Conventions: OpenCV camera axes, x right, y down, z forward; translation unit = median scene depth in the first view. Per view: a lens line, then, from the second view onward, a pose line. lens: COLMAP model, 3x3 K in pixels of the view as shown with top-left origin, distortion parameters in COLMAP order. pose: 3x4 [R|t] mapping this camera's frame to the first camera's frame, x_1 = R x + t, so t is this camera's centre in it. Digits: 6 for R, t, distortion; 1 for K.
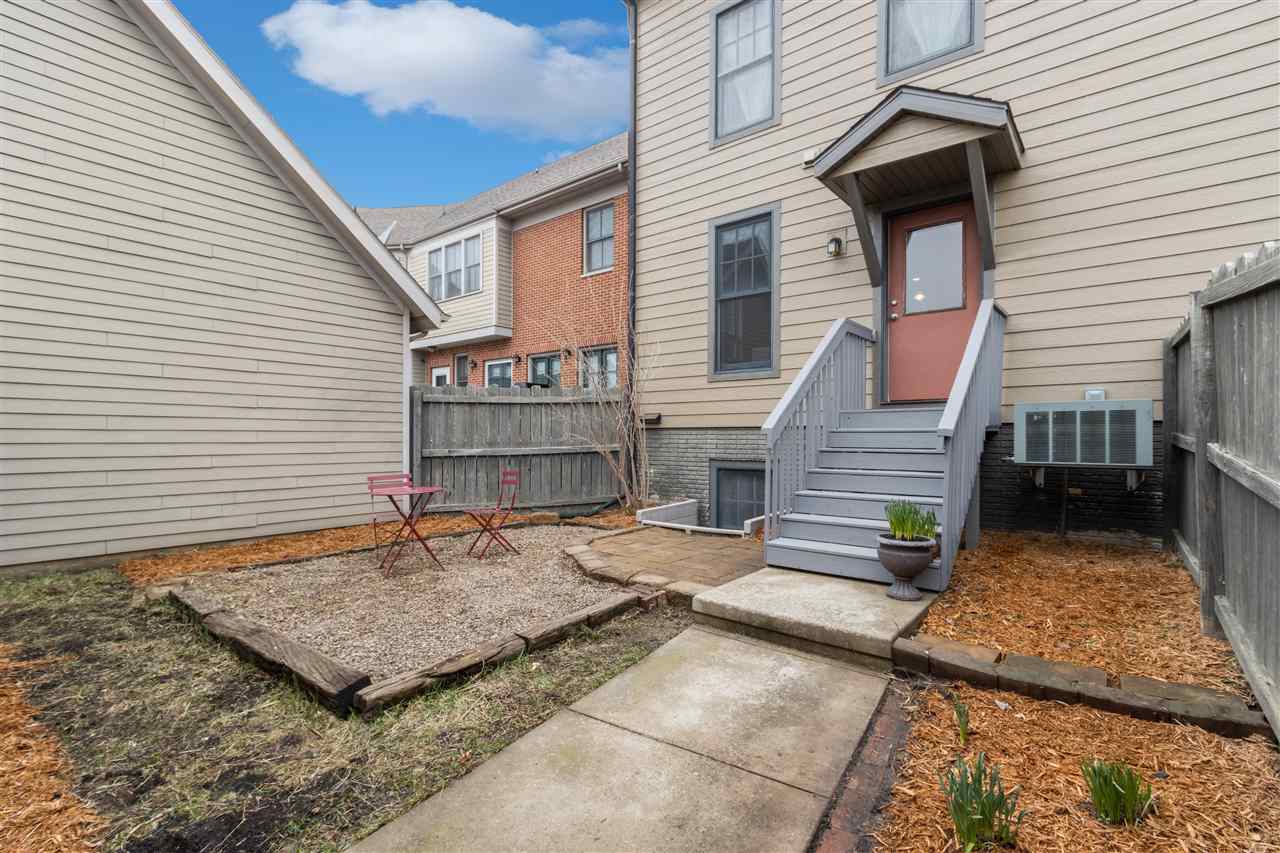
lens RADIAL K [[586.5, 0, 633.4], [0, 586.5, 432.0], [0, 0, 1]] dist [0.002839, 0.000035]
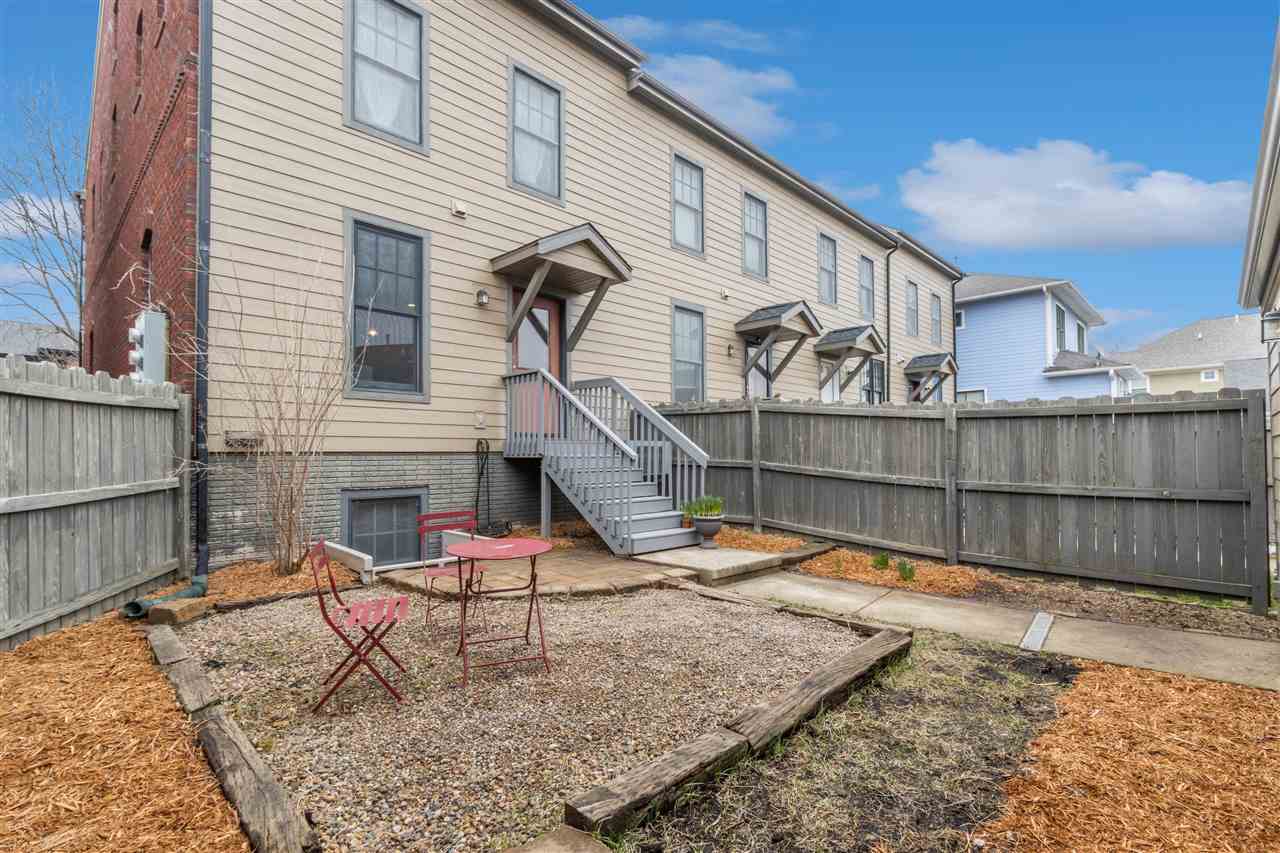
lens RADIAL K [[586.5, 0, 632.6], [0, 586.5, 437.1], [0, 0, 1]] dist [0.002839, 0.000035]
pose [[0.099574, 0.029771, 0.994585, -0.680007], [-0.003120, 0.999557, -0.029608, -0.005583], [-0.995025, -0.000155, 0.099623, 0.511965]]
